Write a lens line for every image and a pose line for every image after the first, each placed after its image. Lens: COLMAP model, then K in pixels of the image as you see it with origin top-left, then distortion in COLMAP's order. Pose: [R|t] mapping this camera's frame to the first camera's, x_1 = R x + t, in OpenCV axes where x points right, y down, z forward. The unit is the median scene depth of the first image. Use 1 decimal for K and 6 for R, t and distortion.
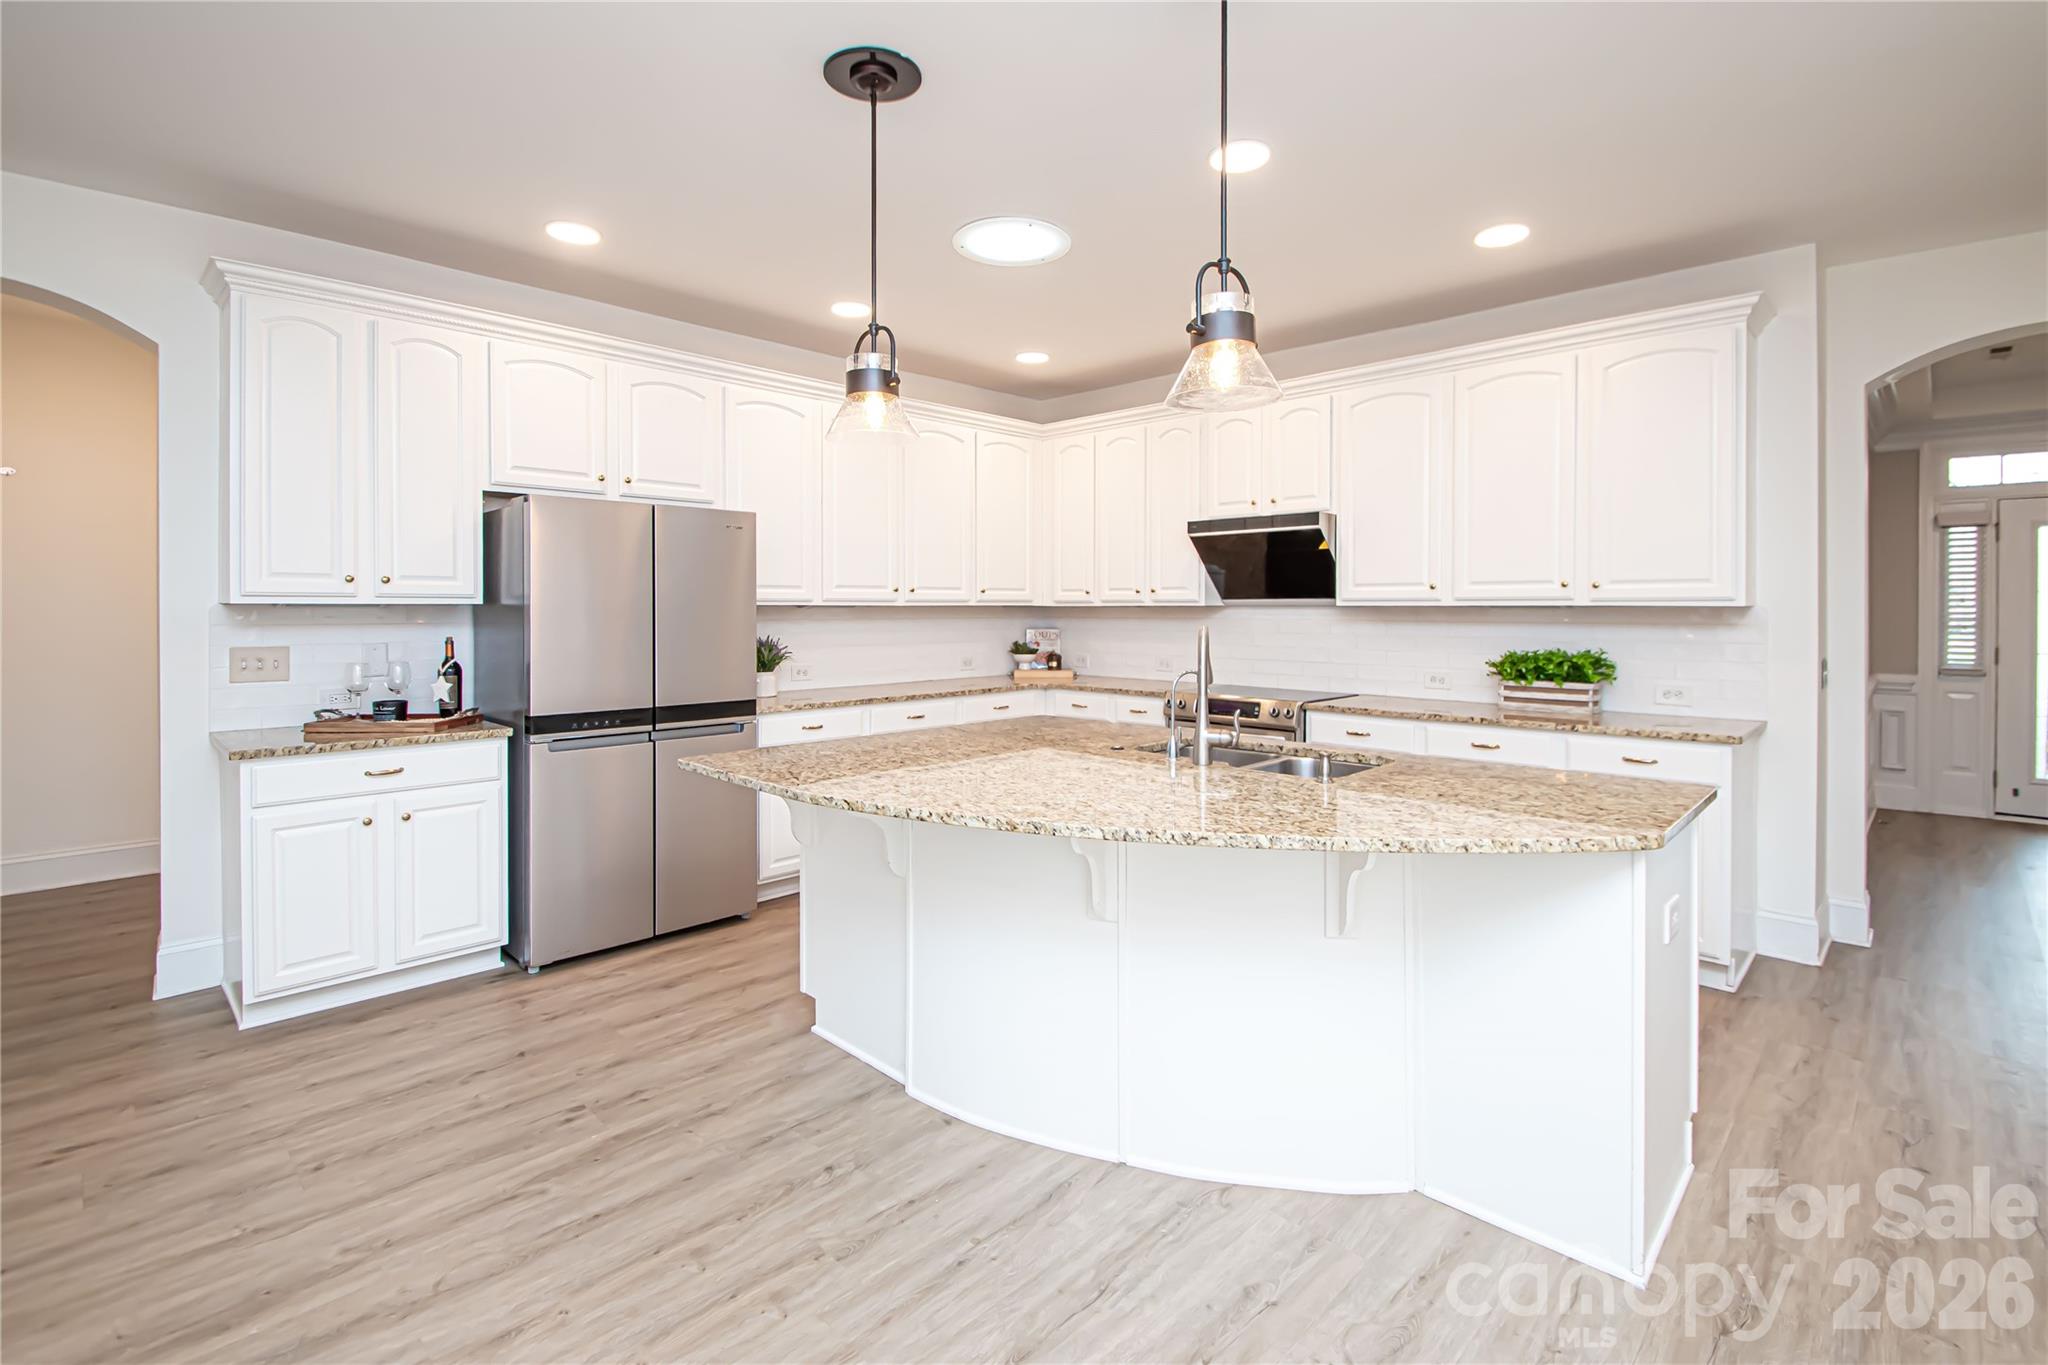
lens RADIAL K [[943.1, 0, 972.7], [0, 943.1, 613.5], [0, 0, 1]] dist [0.004734, -0.009916]
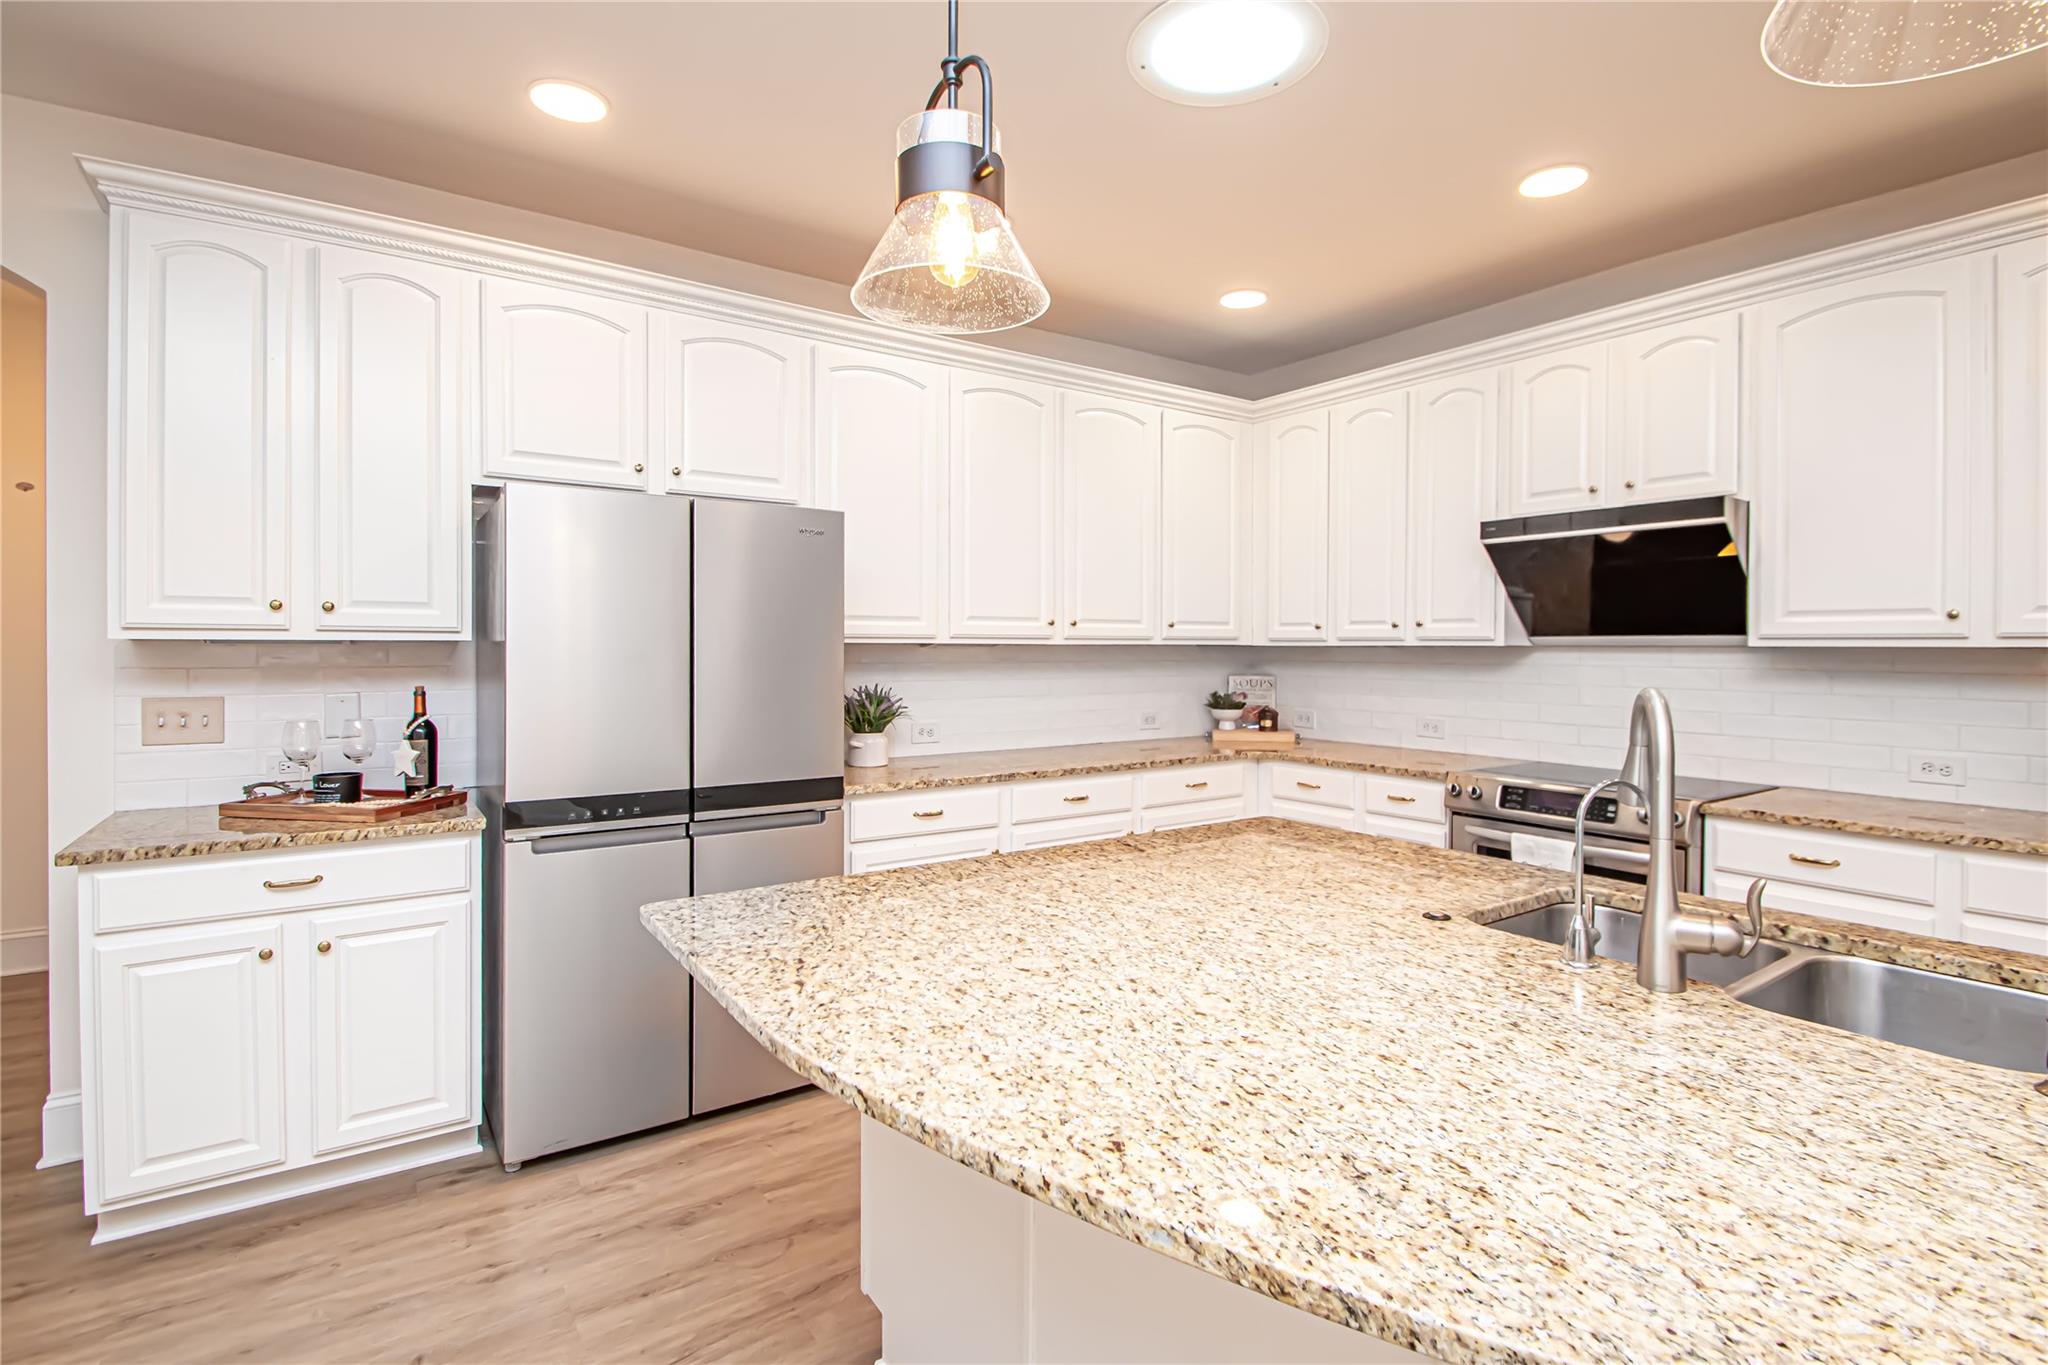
lens RADIAL K [[943.1, 0, 974.1], [0, 943.1, 653.3], [0, 0, 1]] dist [0.004734, -0.009916]
pose [[0.981927, 0.004315, -0.189209, -0.000870], [-0.004126, 0.999991, 0.001396, -0.002779], [0.189214, -0.000590, 0.981936, 0.354060]]
